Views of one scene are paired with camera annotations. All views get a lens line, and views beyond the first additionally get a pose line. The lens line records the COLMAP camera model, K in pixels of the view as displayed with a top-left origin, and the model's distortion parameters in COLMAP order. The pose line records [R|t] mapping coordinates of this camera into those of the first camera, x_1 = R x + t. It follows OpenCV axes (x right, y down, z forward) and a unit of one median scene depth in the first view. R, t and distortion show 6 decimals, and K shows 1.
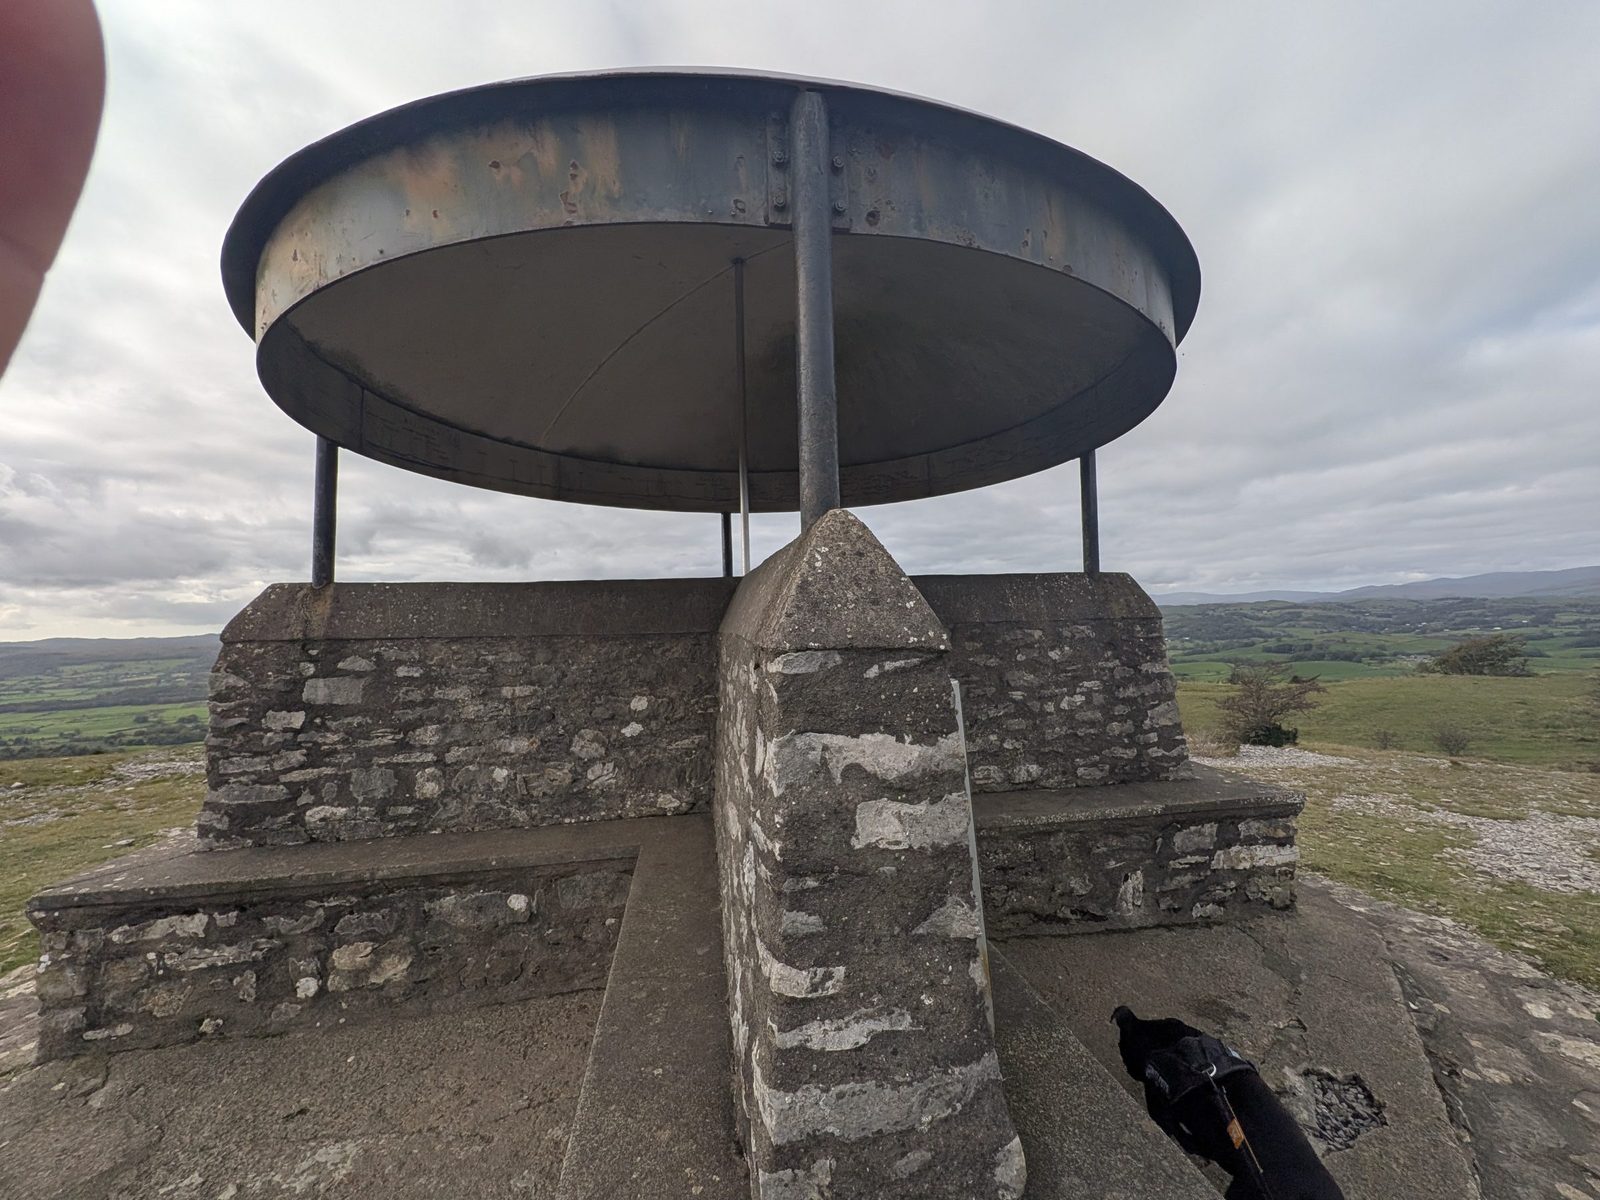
lens RADIAL K [[630.0, 0, 800.0], [0, 630.0, 600.0], [0, 0, 1]] dist [0.008784, -0.002598]
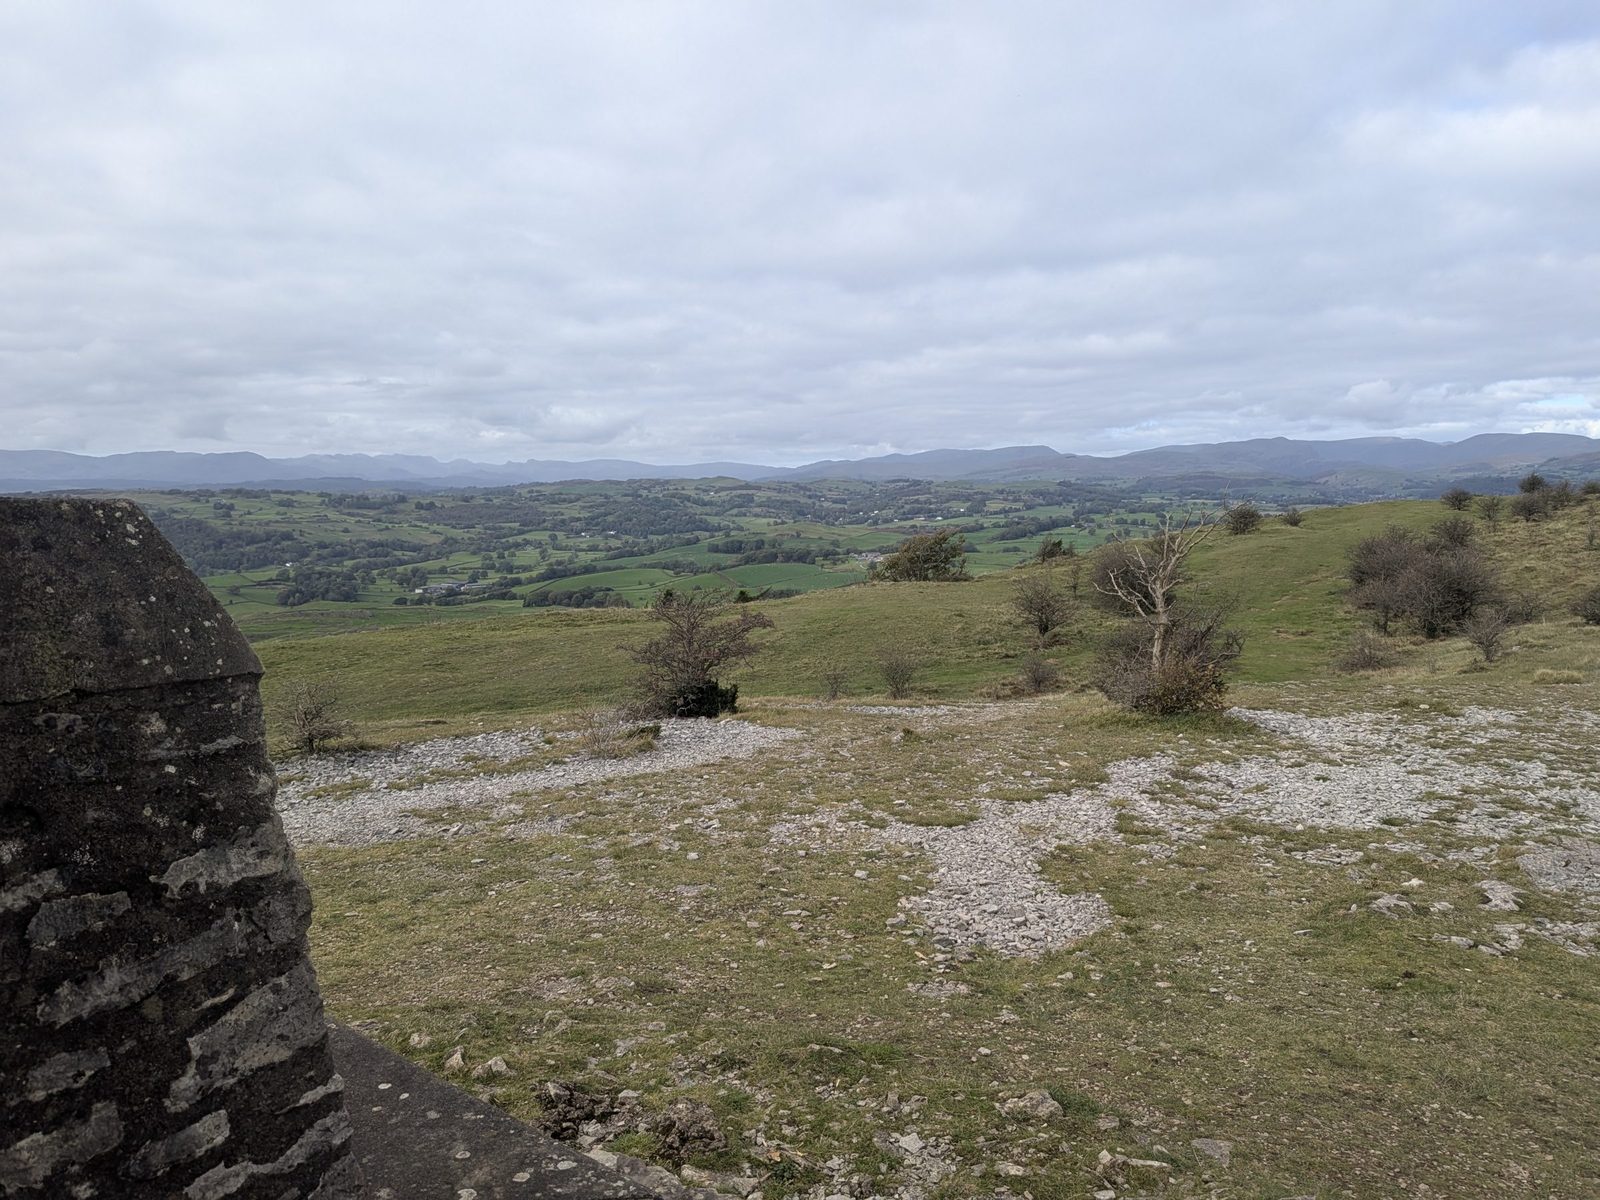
lens RADIAL K [[1144.5, 0, 808.1], [0, 1144.5, 586.8], [0, 0, 1]] dist [0.069934, -0.122932]
pose [[0.753350, -0.035682, 0.656651, 0.194612], [-0.034174, 0.995053, 0.093278, -0.028654], [-0.656731, -0.092711, 0.748404, 0.218737]]
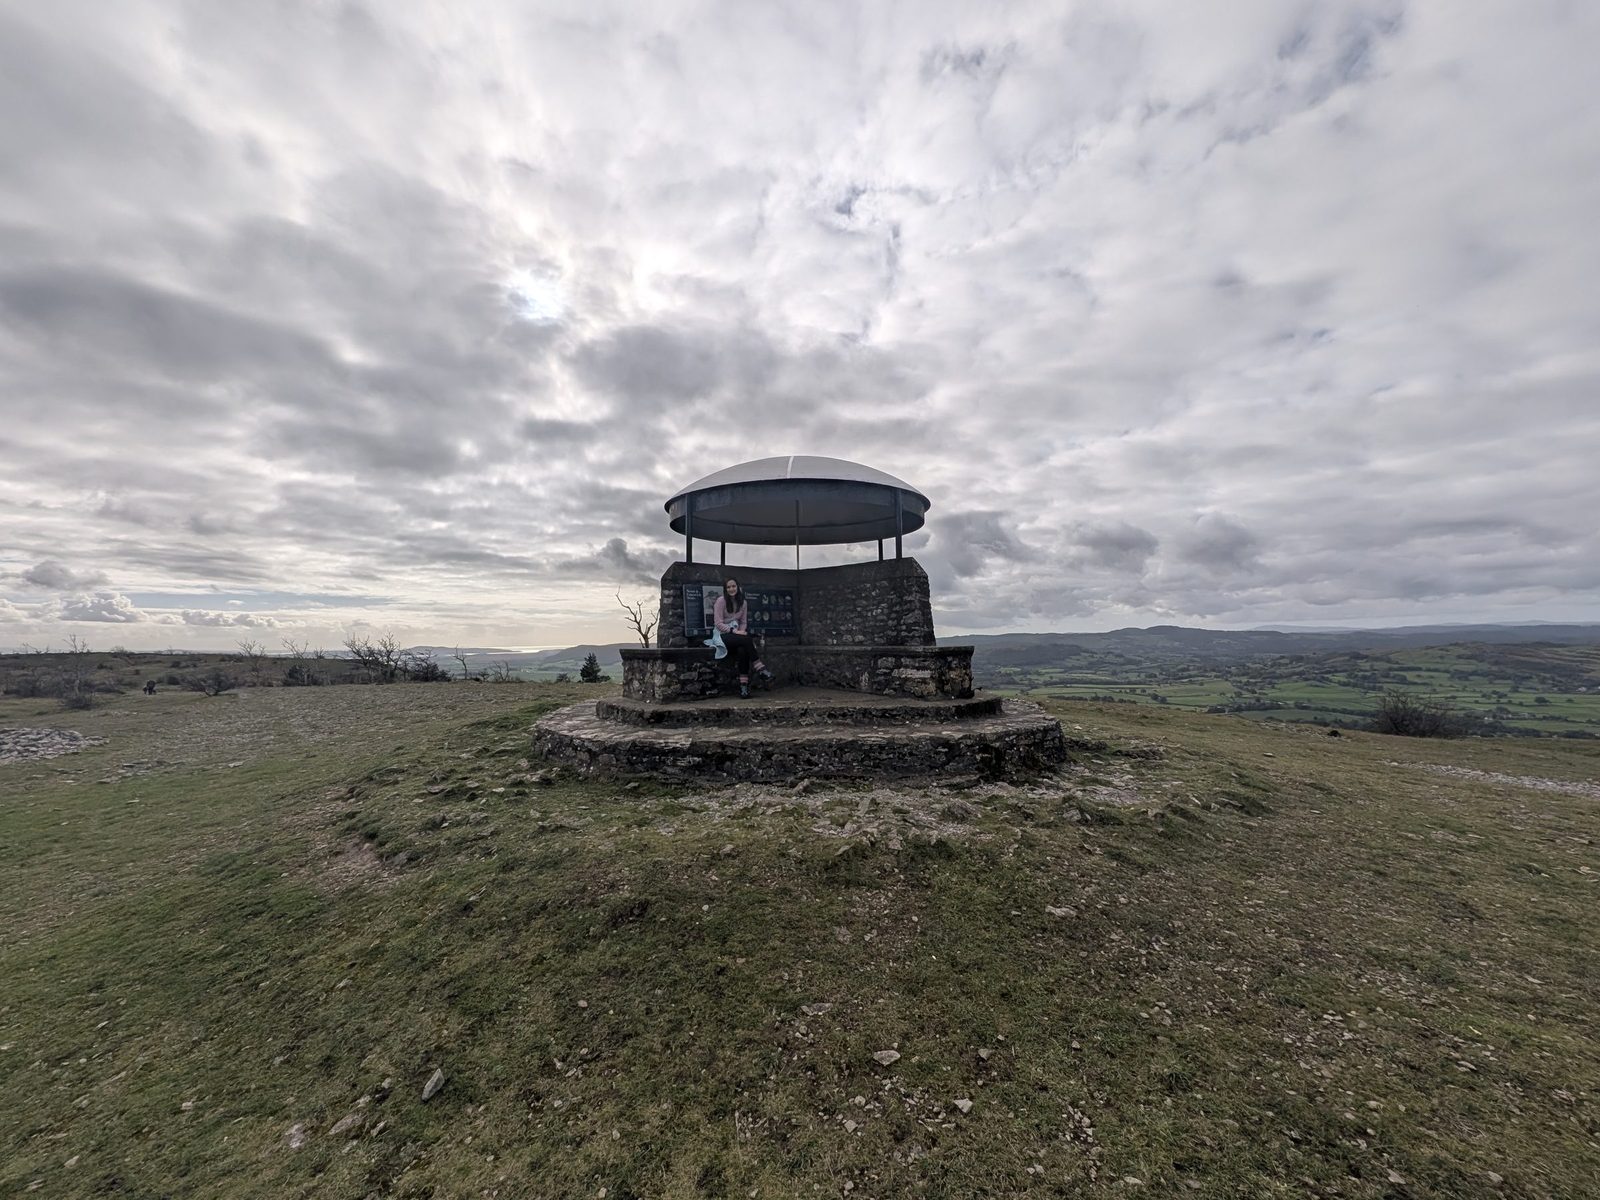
lens RADIAL K [[630.0, 0, 800.0], [0, 630.0, 600.0], [0, 0, 1]] dist [0.008784, -0.002598]
pose [[0.541514, -0.027632, -0.840237, 1.020561], [0.020373, 0.999598, -0.019743, 0.068751], [0.840445, -0.006427, 0.541859, -0.255145]]
